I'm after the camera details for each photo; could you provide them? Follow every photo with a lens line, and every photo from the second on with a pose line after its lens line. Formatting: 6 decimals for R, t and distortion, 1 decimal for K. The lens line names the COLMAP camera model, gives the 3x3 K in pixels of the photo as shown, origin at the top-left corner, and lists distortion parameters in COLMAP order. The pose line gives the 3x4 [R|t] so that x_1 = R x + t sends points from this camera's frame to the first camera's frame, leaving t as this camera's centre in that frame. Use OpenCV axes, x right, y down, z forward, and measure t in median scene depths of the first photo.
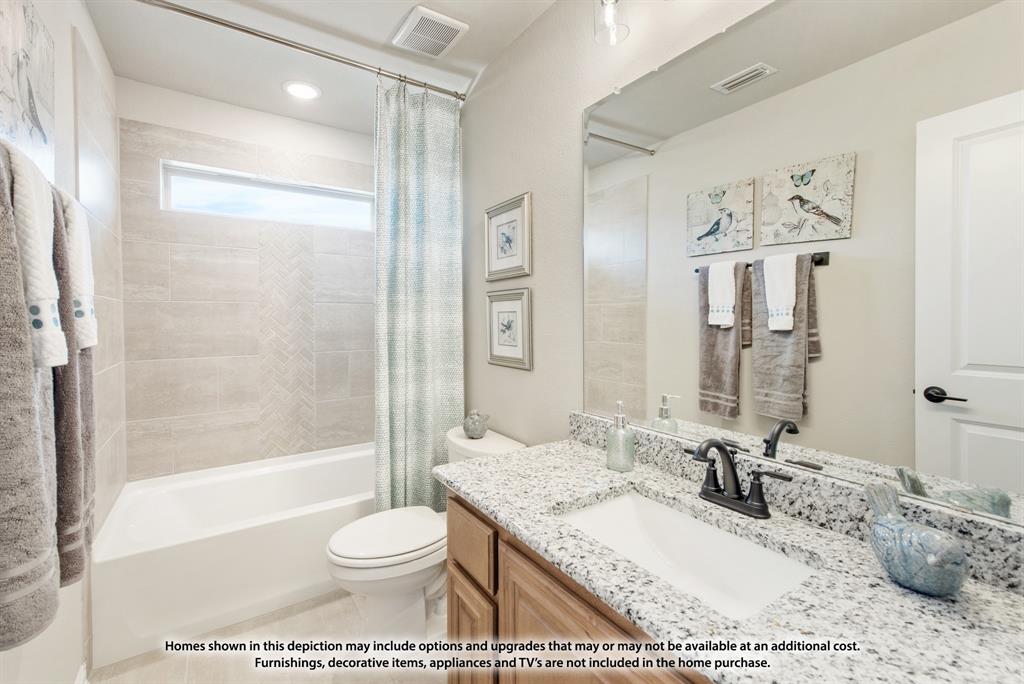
lens RADIAL K [[406.7, 0, 512.0], [0, 406.7, 342.0], [0, 0, 1]] dist [0.009294, -0.000317]
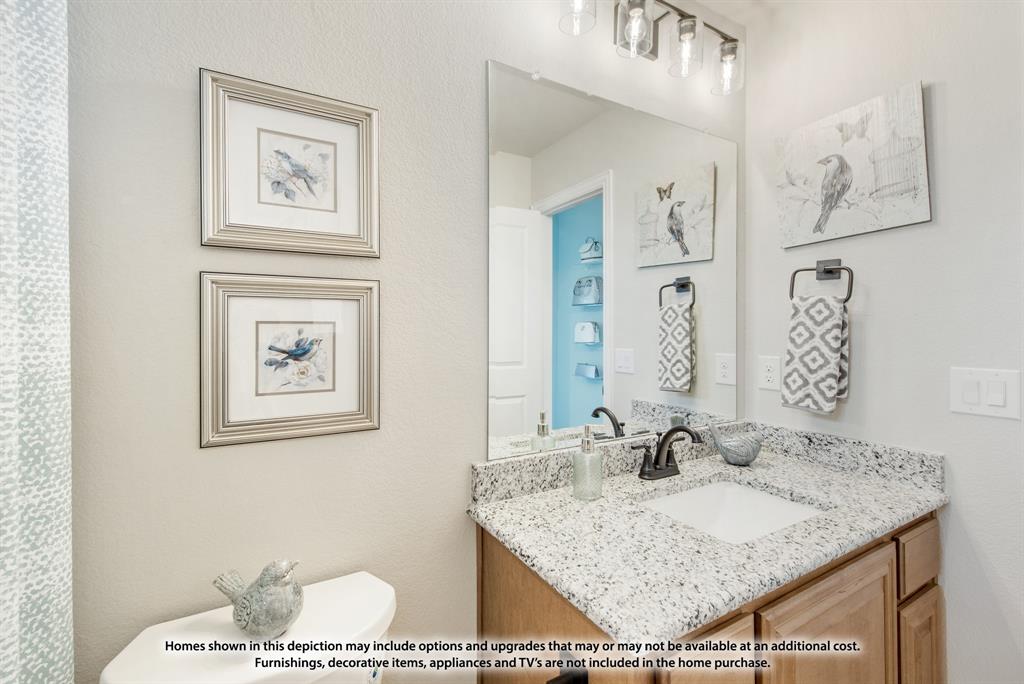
lens RADIAL K [[406.5, 0, 512.0], [0, 406.5, 342.0], [0, 0, 1]] dist [0.002882, -0.000364]
pose [[0.144294, -0.024875, 0.989222, -0.579443], [0.061555, 0.997974, 0.016116, -0.055896], [-0.987618, 0.058566, 0.145533, 0.886773]]
